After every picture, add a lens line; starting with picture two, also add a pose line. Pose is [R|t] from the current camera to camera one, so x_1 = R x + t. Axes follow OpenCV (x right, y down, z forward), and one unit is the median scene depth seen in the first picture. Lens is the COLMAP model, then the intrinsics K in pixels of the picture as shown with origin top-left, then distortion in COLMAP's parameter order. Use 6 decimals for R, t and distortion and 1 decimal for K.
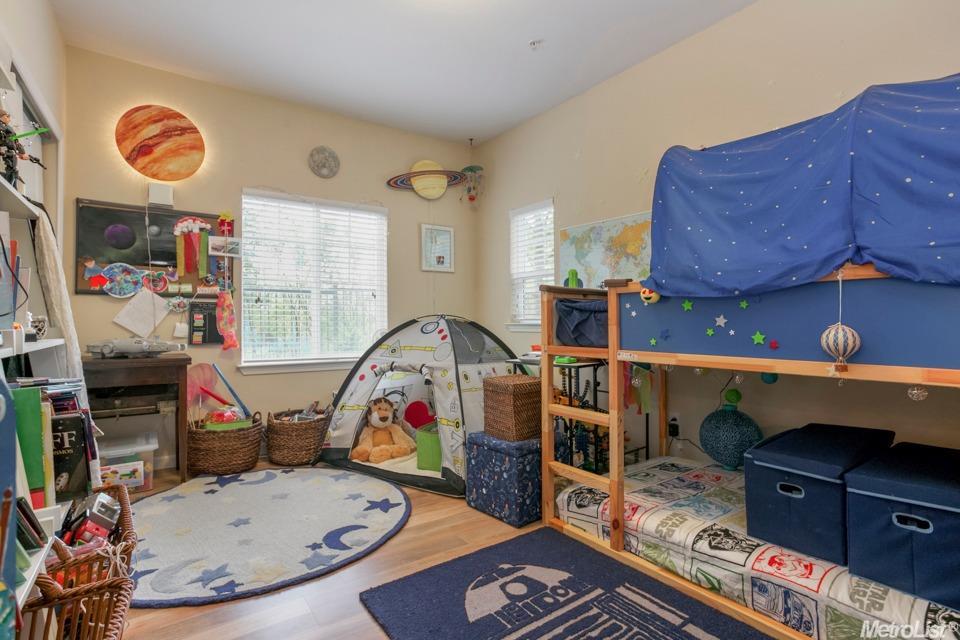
lens RADIAL K [[473.2, 0, 473.2], [0, 473.2, 317.2], [0, 0, 1]] dist [-0.040783, 0.015402]
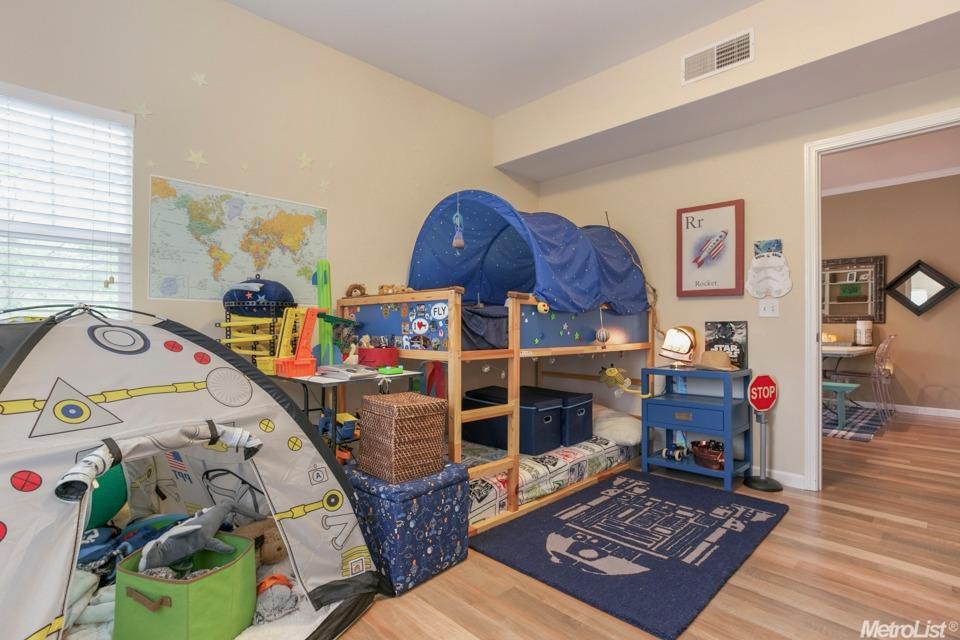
lens RADIAL K [[473.2, 0, 473.0], [0, 473.2, 325.6], [0, 0, 1]] dist [-0.040783, 0.015402]
pose [[-0.159749, 0.004984, 0.987145, -0.948085], [-0.011419, 0.999911, -0.006897, 0.017493], [-0.987092, -0.012374, -0.159678, 1.369728]]
